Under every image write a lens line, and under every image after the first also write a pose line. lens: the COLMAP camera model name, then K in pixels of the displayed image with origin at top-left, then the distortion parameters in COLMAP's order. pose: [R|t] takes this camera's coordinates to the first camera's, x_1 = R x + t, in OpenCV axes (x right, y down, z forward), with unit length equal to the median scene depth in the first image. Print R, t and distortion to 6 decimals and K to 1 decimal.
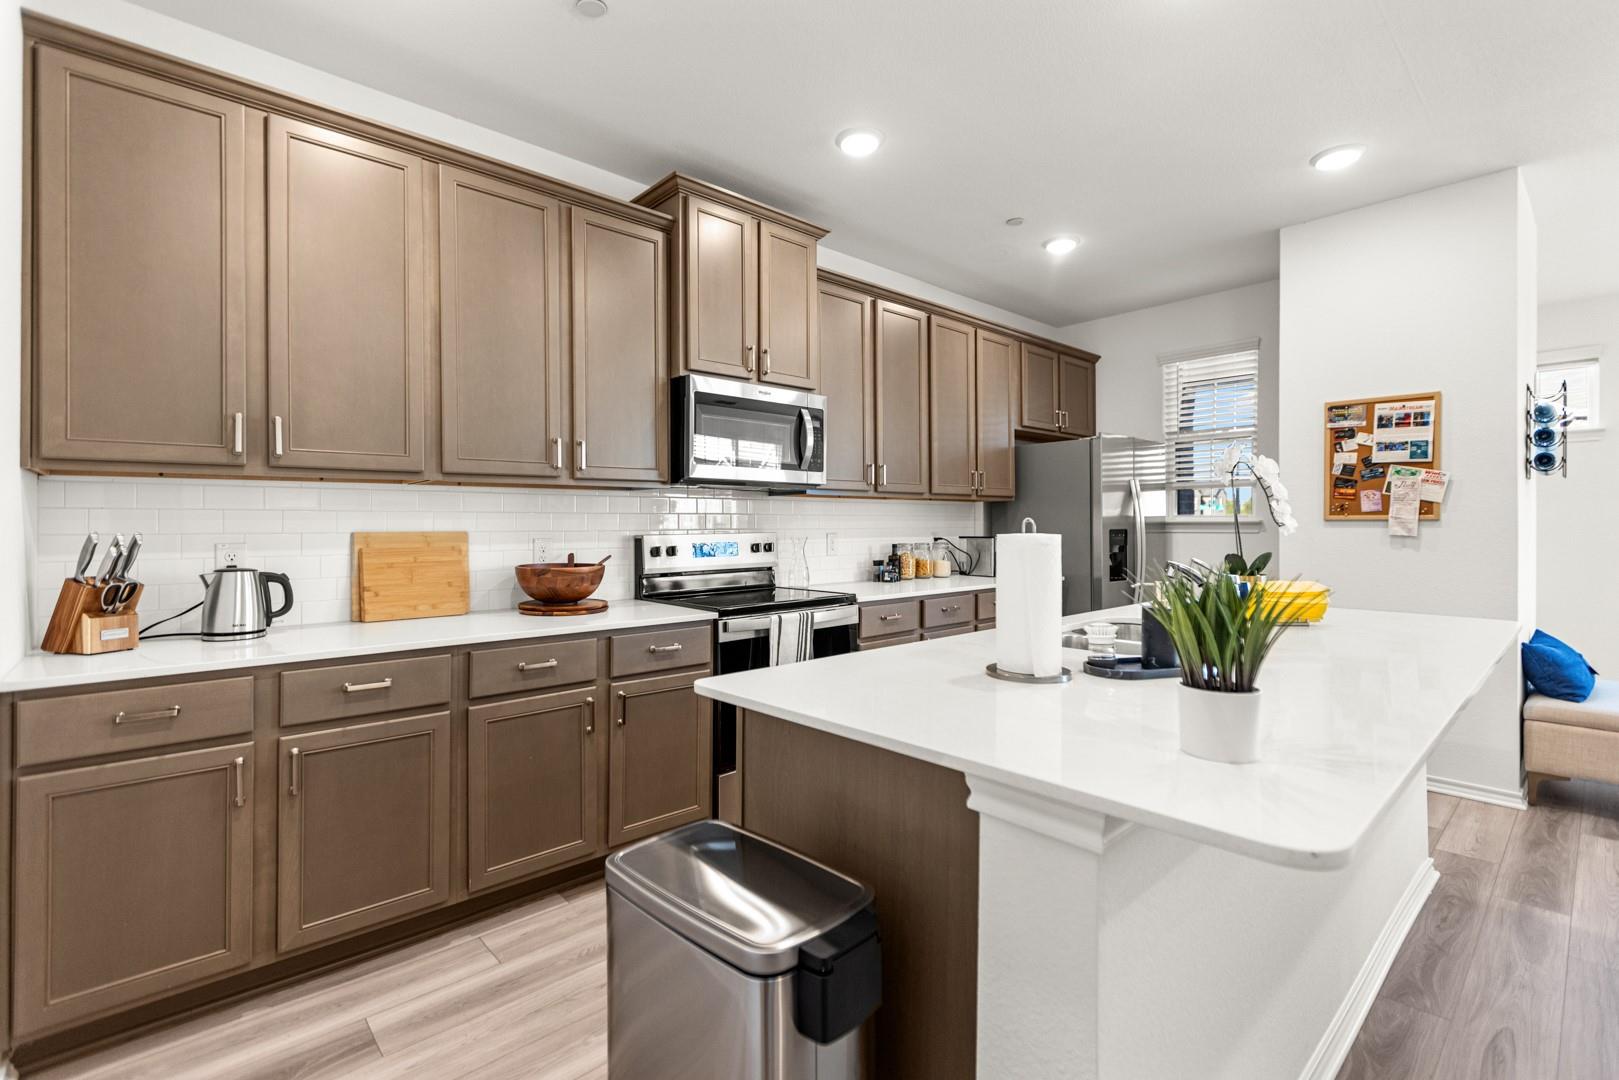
lens RADIAL K [[735.0, 0, 797.4], [0, 735.0, 523.1], [0, 0, 1]] dist [0.001552, 0.000763]
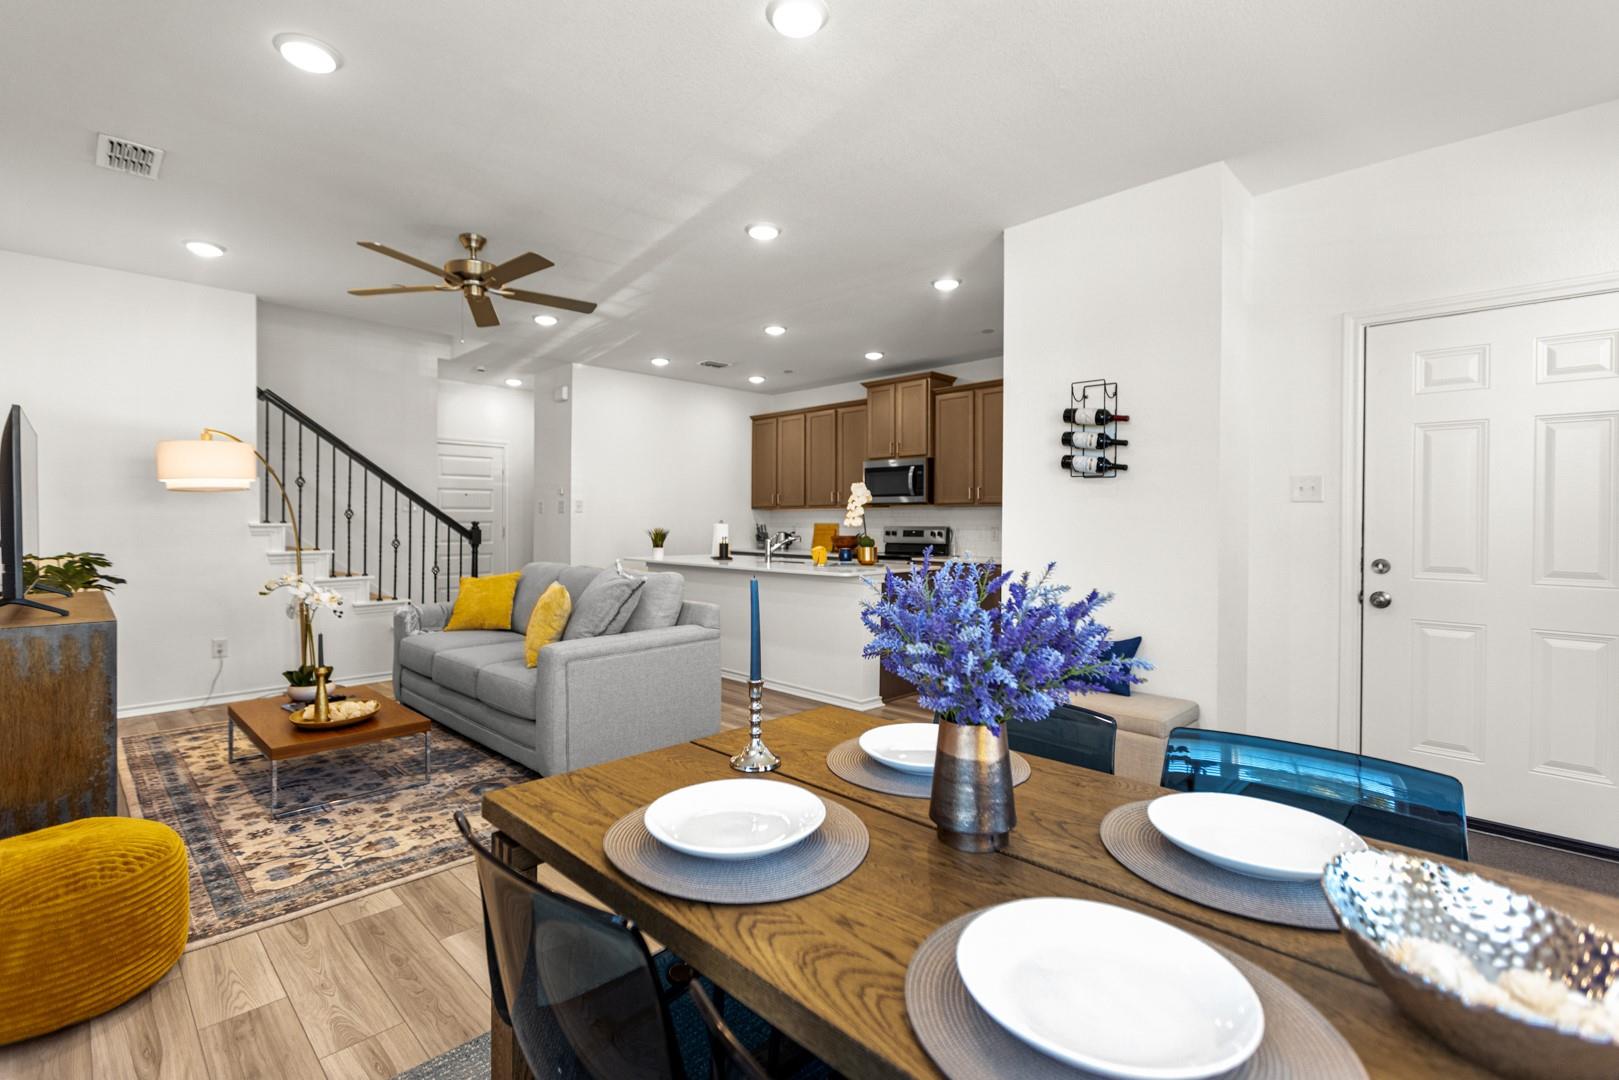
lens RADIAL K [[740.6, 0, 808.5], [0, 740.6, 507.9], [0, 0, 1]] dist [-0.001470, -0.000664]
pose [[0.059304, -0.014583, -0.998133, 2.012545], [-0.004371, 0.999880, -0.014868, -0.005287], [0.998230, 0.005245, 0.059233, 0.561617]]
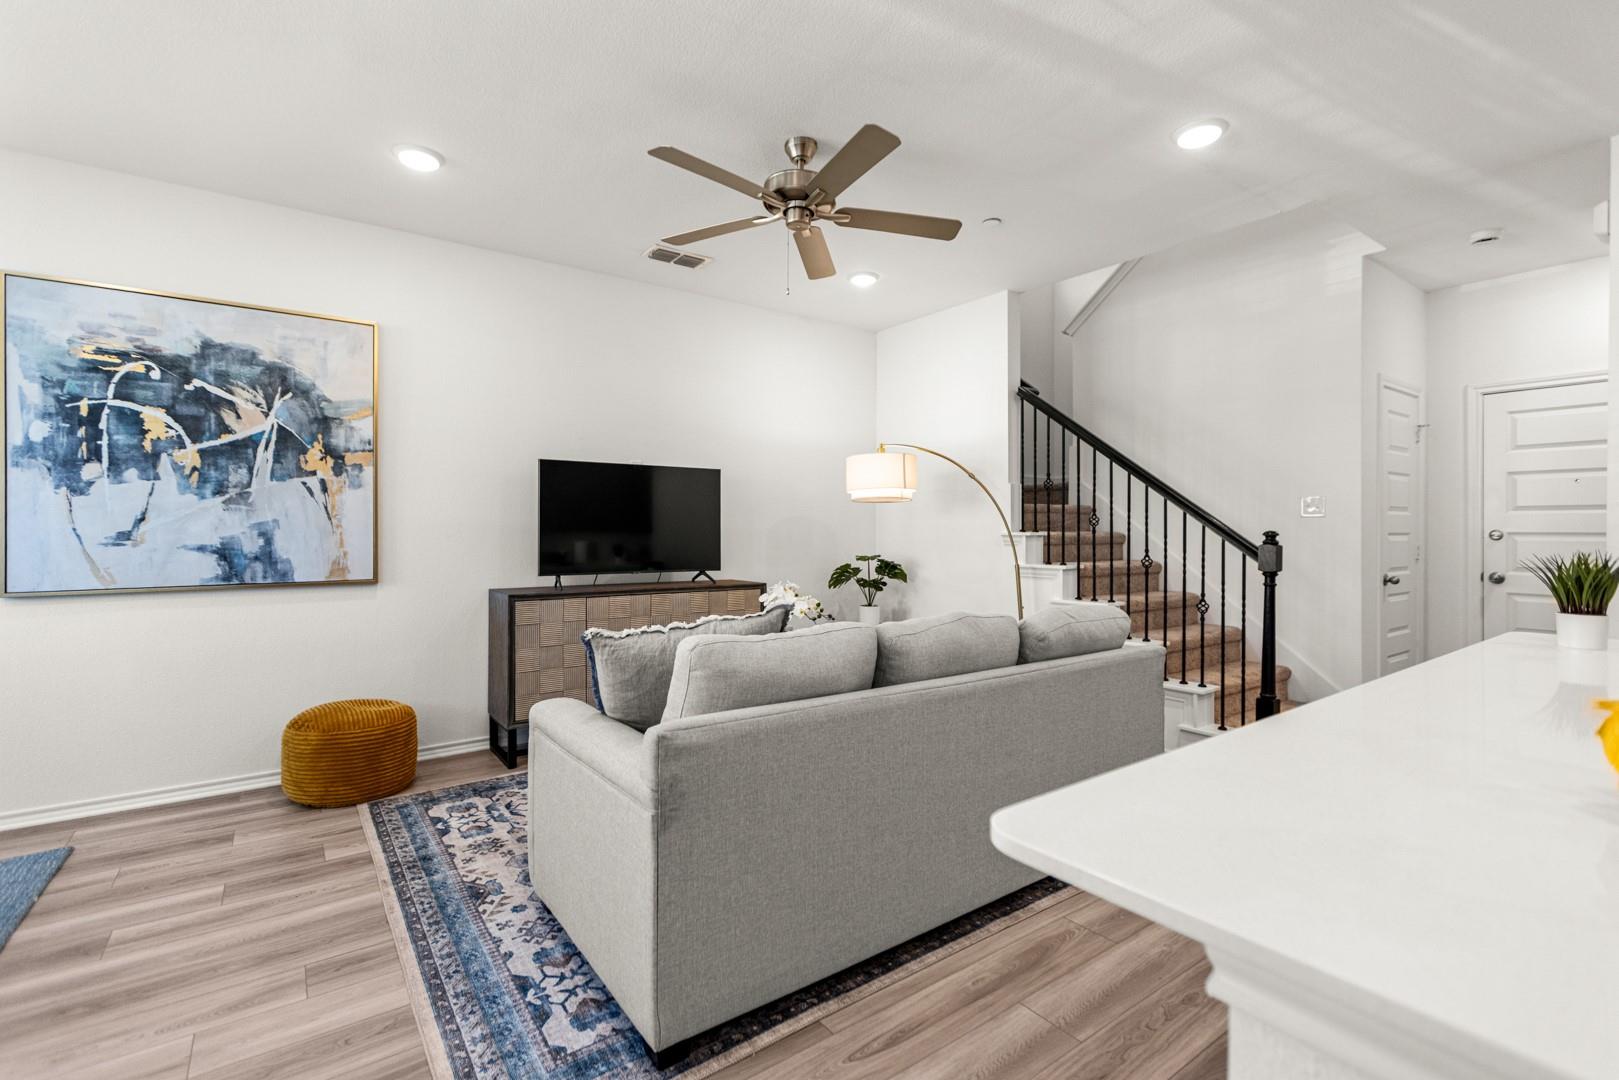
lens RADIAL K [[728.5, 0, 800.5], [0, 728.5, 529.0], [0, 0, 1]] dist [0.015907, -0.008173]
pose [[-0.993877, -0.001621, 0.110478, 0.715603], [-0.001394, 0.999997, 0.002124, 0.000129], [-0.110481, 0.001957, -0.993876, 0.943436]]
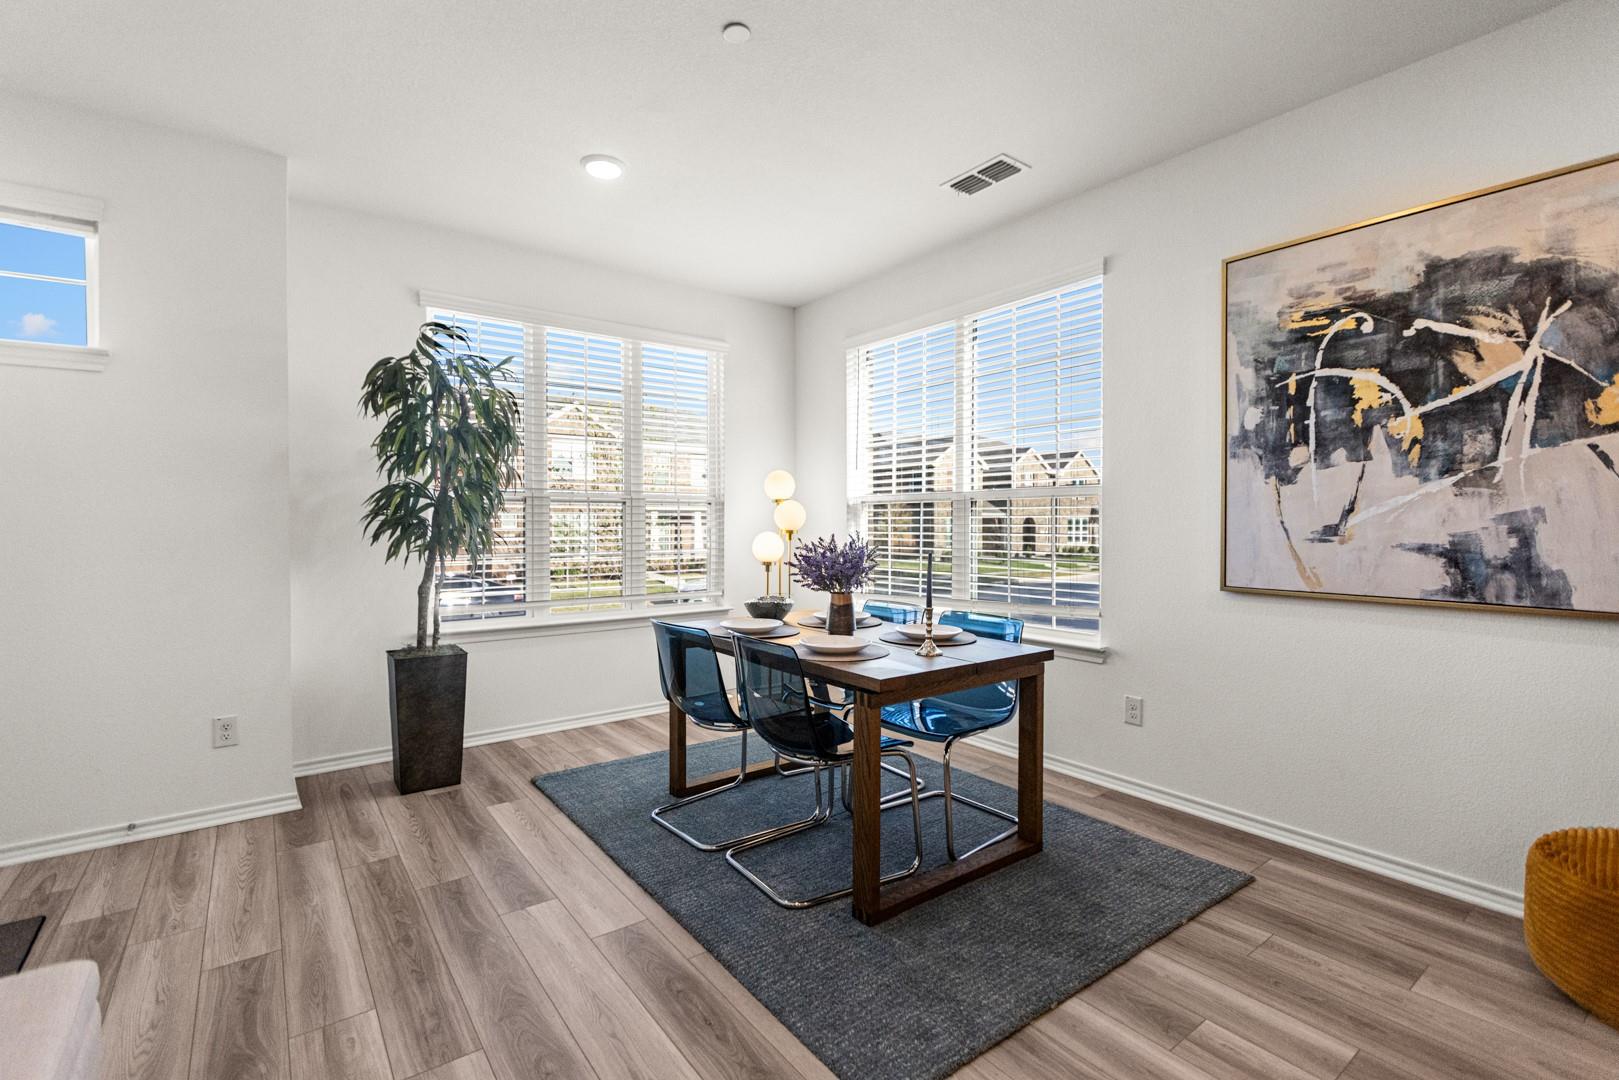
lens RADIAL K [[728.5, 0, 800.5], [0, 728.5, 529.0], [0, 0, 1]] dist [0.015907, -0.008173]
pose [[0.088193, -0.013919, 0.996006, 0.845723], [0.001803, 0.999903, 0.013814, -0.001154], [-0.996102, 0.000577, 0.088209, 0.612216]]
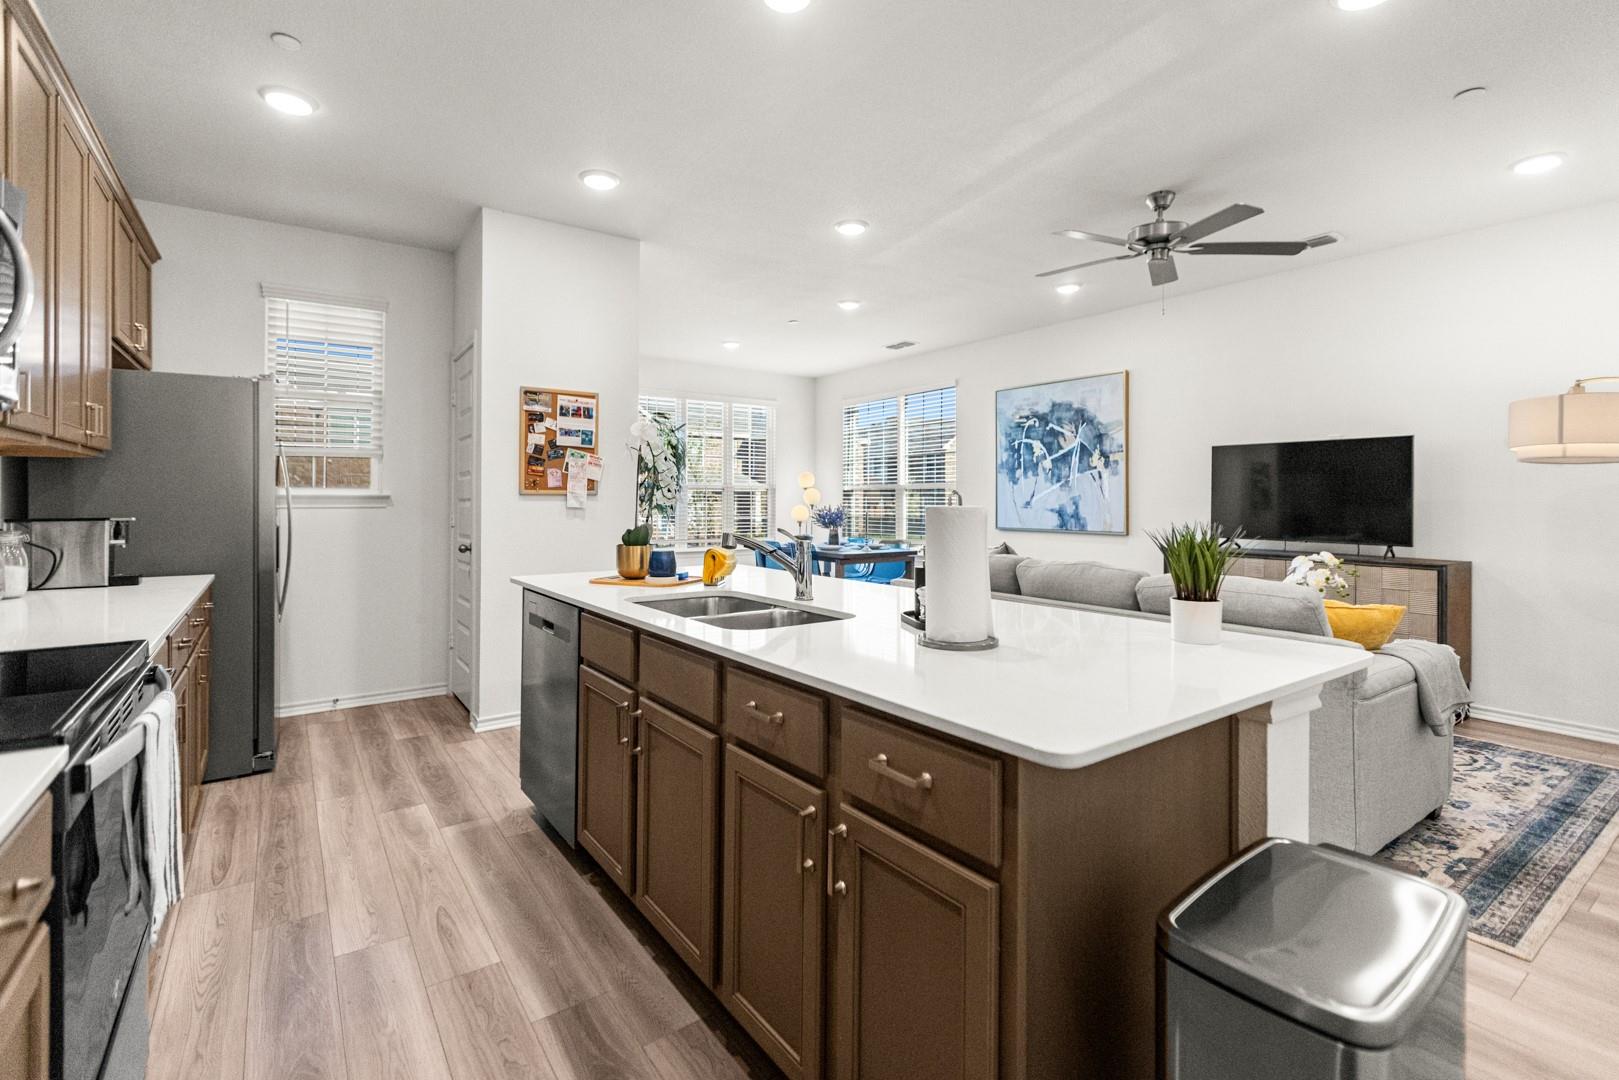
lens RADIAL K [[751.8, 0, 800.3], [0, 751.8, 493.7], [0, 0, 1]] dist [0.016905, -0.009218]
pose [[0.117943, 0.008194, 0.992987, -0.360320], [-0.002269, 0.999966, -0.007982, 0.003408], [-0.993018, -0.001312, 0.117957, 0.489120]]
